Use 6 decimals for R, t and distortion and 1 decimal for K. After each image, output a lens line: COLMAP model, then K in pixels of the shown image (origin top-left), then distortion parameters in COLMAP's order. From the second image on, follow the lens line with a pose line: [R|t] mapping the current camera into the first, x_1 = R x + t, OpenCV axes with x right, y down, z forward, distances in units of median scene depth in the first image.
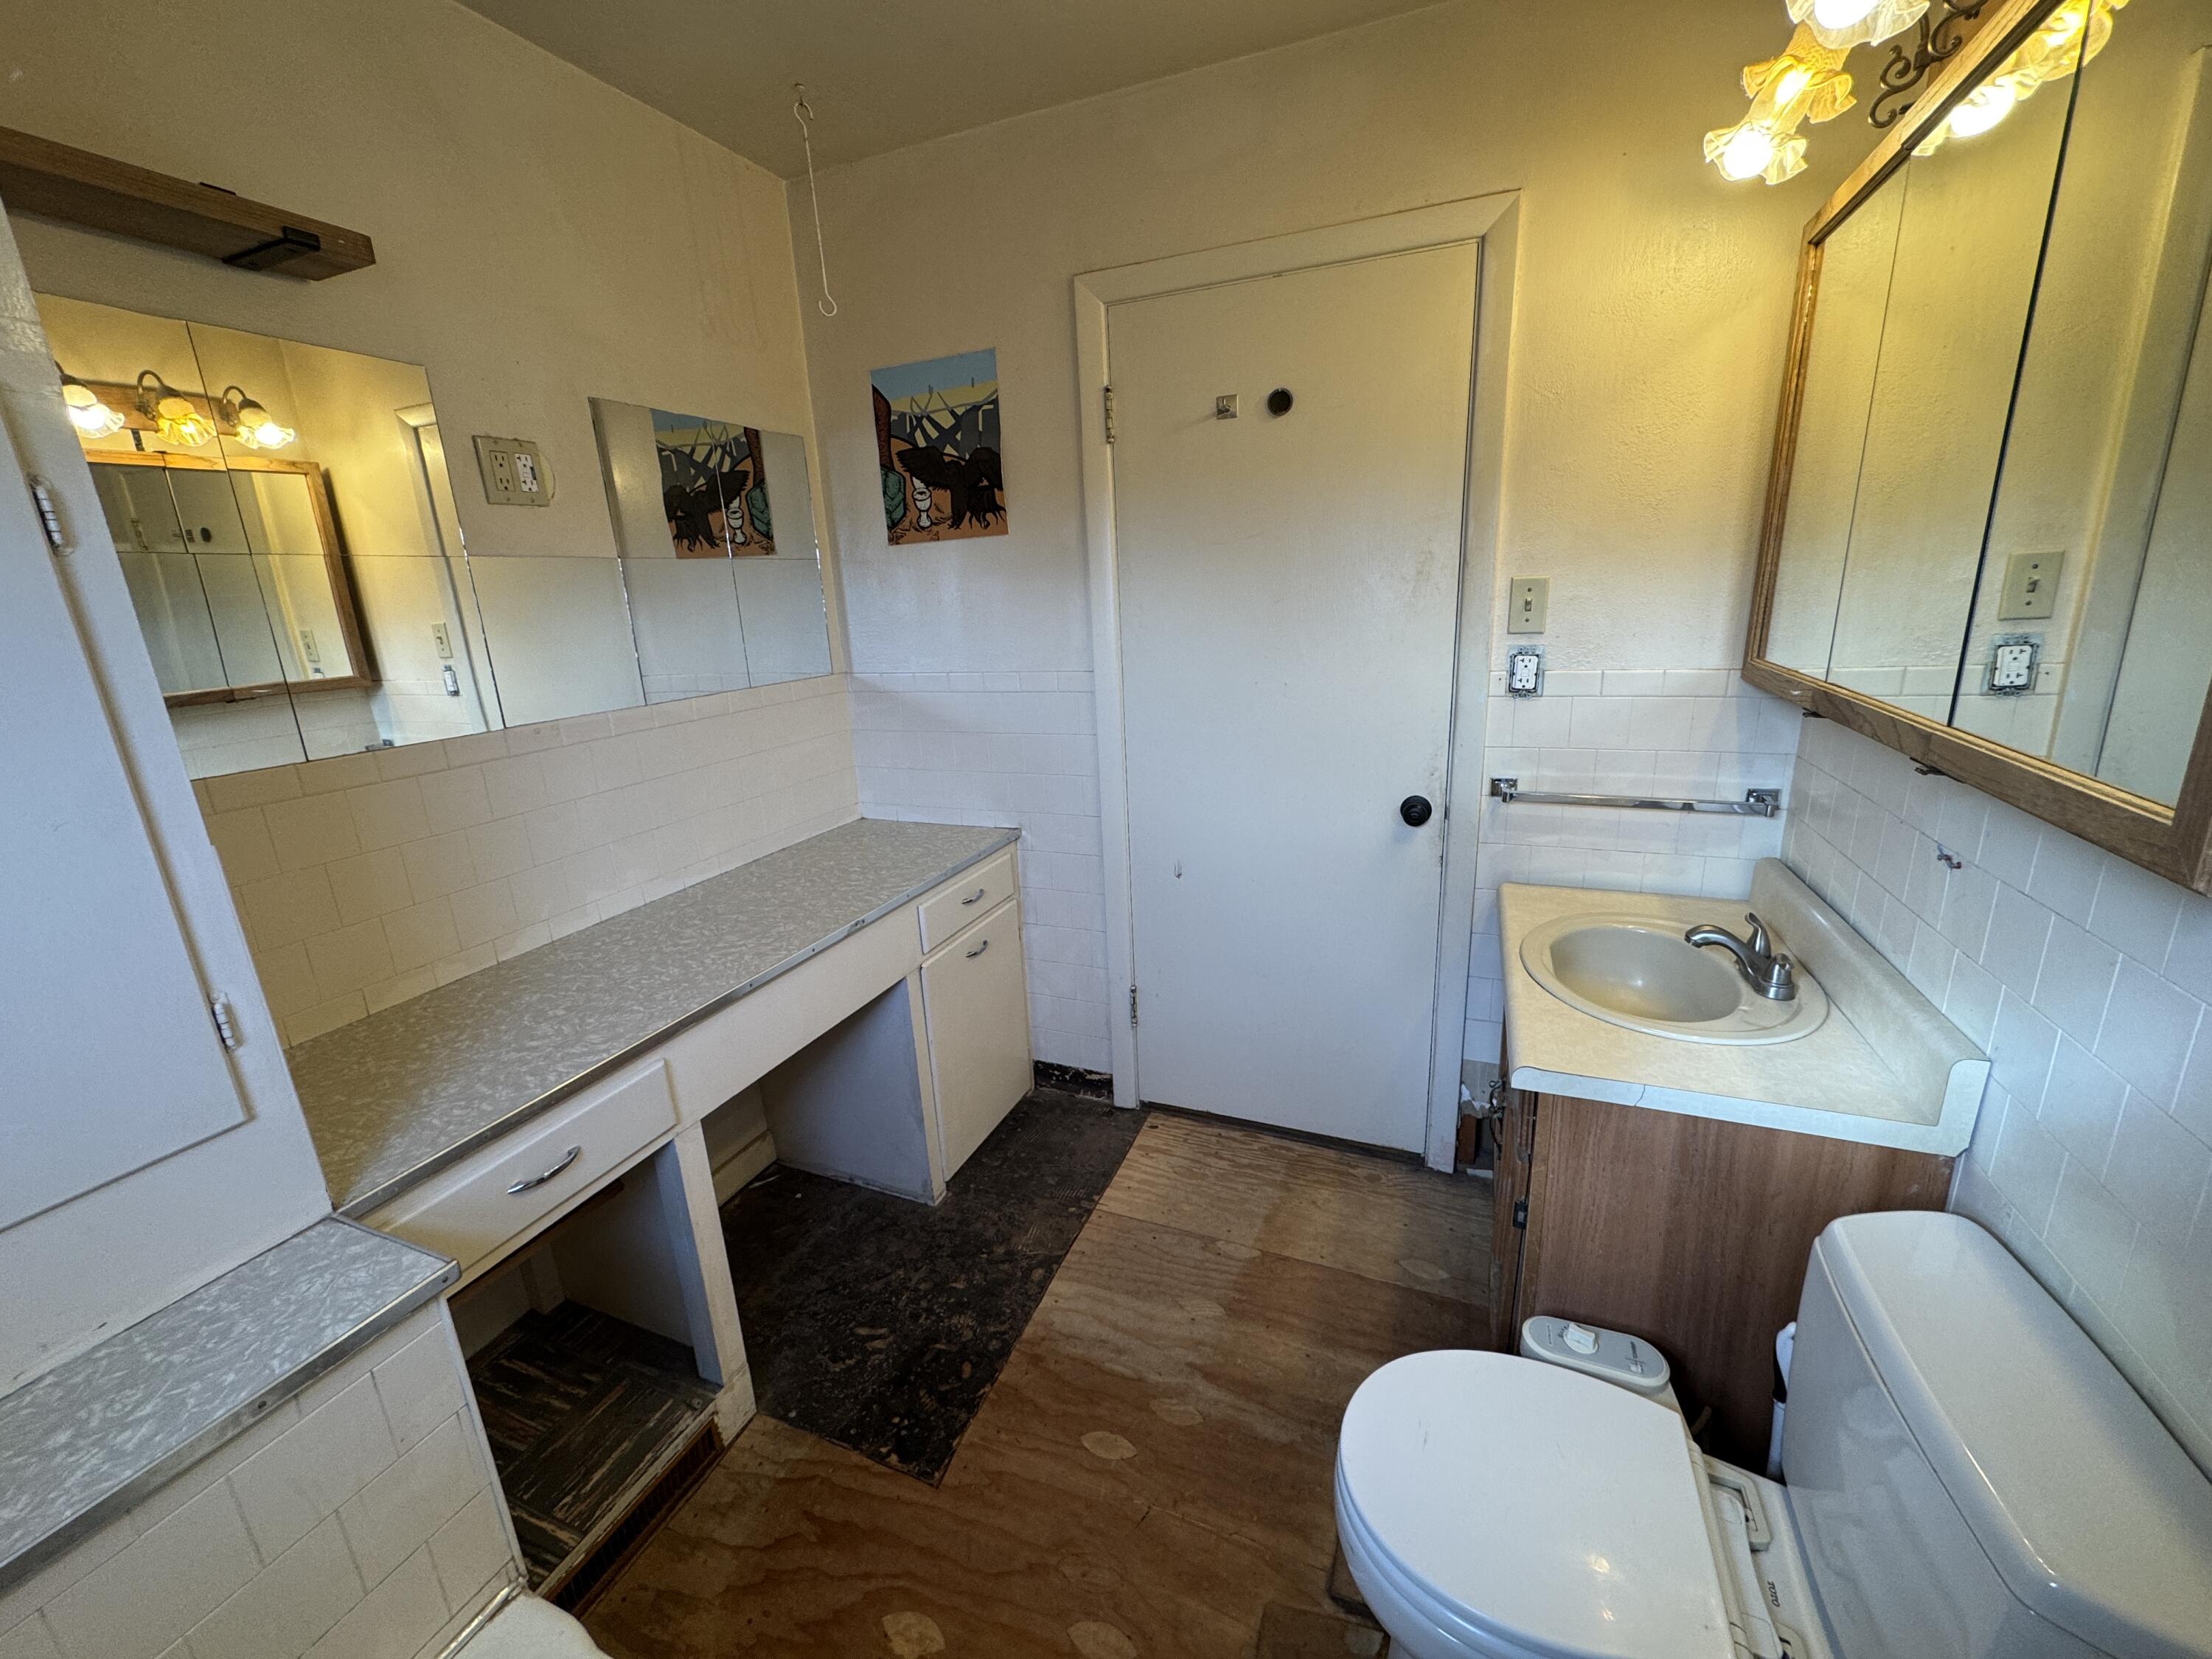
lens RADIAL K [[879.7, 0, 1108.6], [0, 879.7, 823.5], [0, 0, 1]] dist [-0.003024, 0.000501]
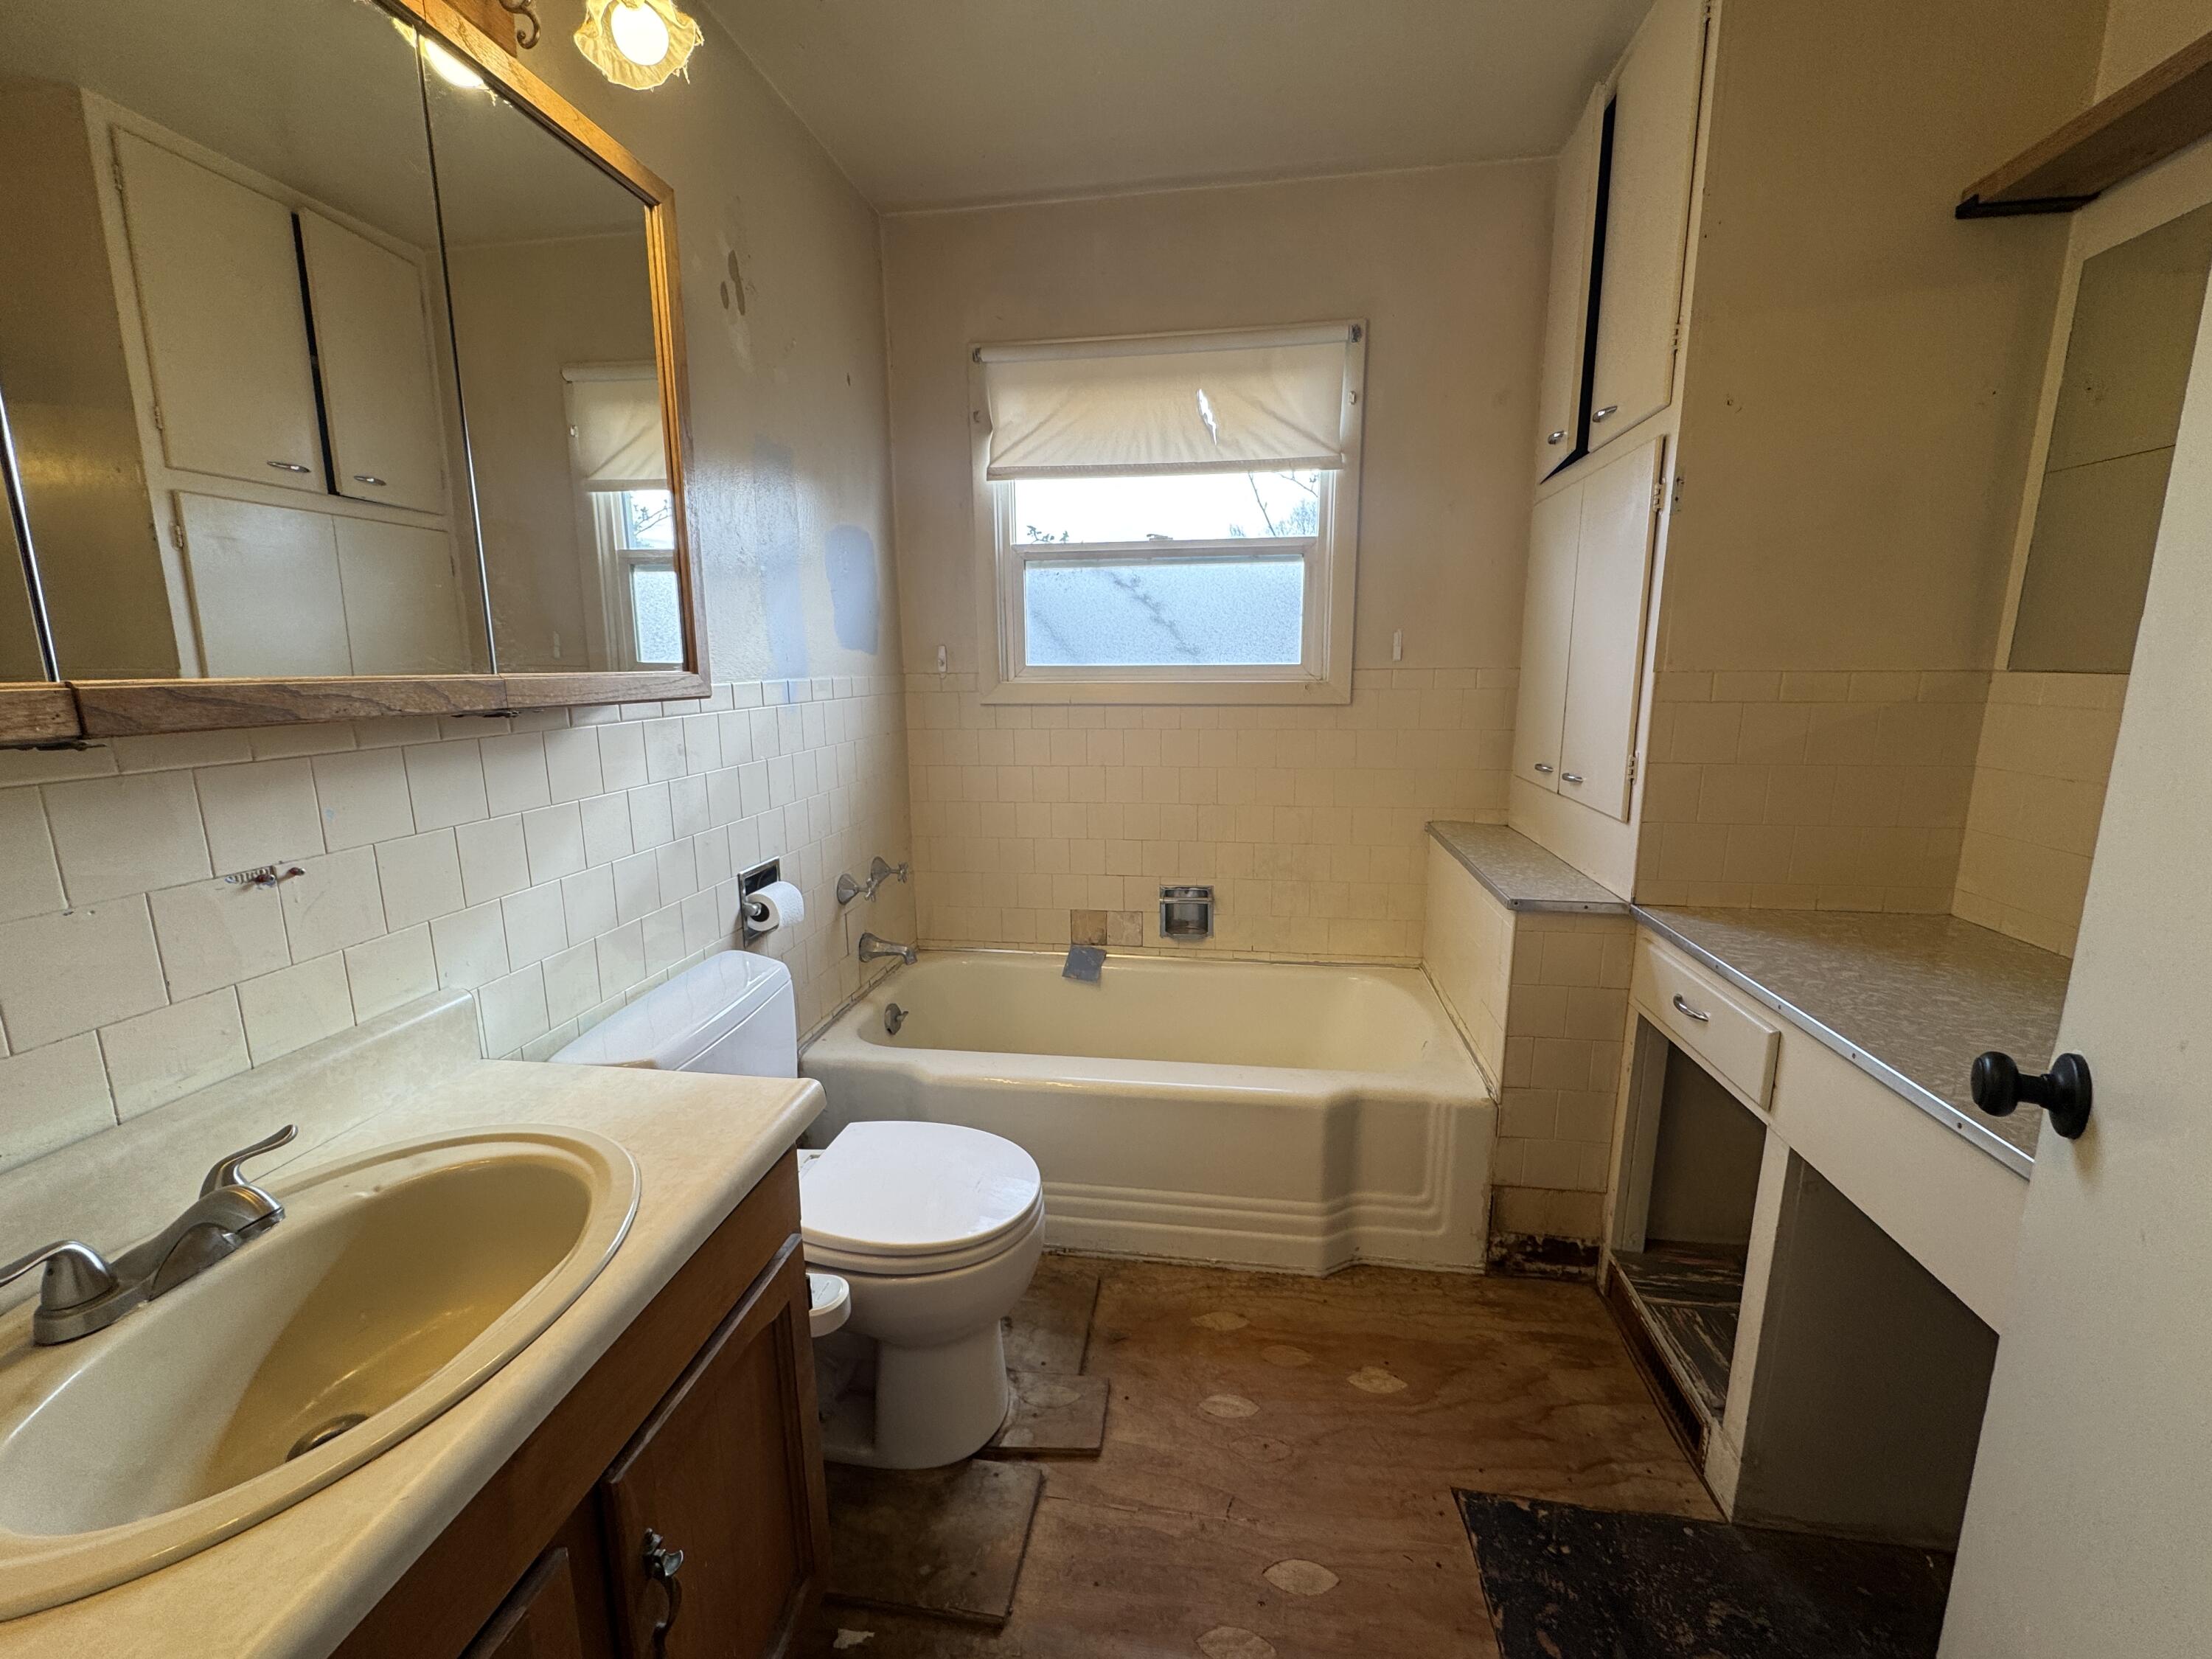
lens RADIAL K [[879.7, 0, 1108.6], [0, 879.7, 823.5], [0, 0, 1]] dist [-0.003024, 0.000501]
pose [[-0.970863, 0.098531, -0.218441, 0.283405], [-0.005688, 0.901825, 0.432064, -0.269679], [0.239567, 0.420717, -0.874988, 1.389368]]
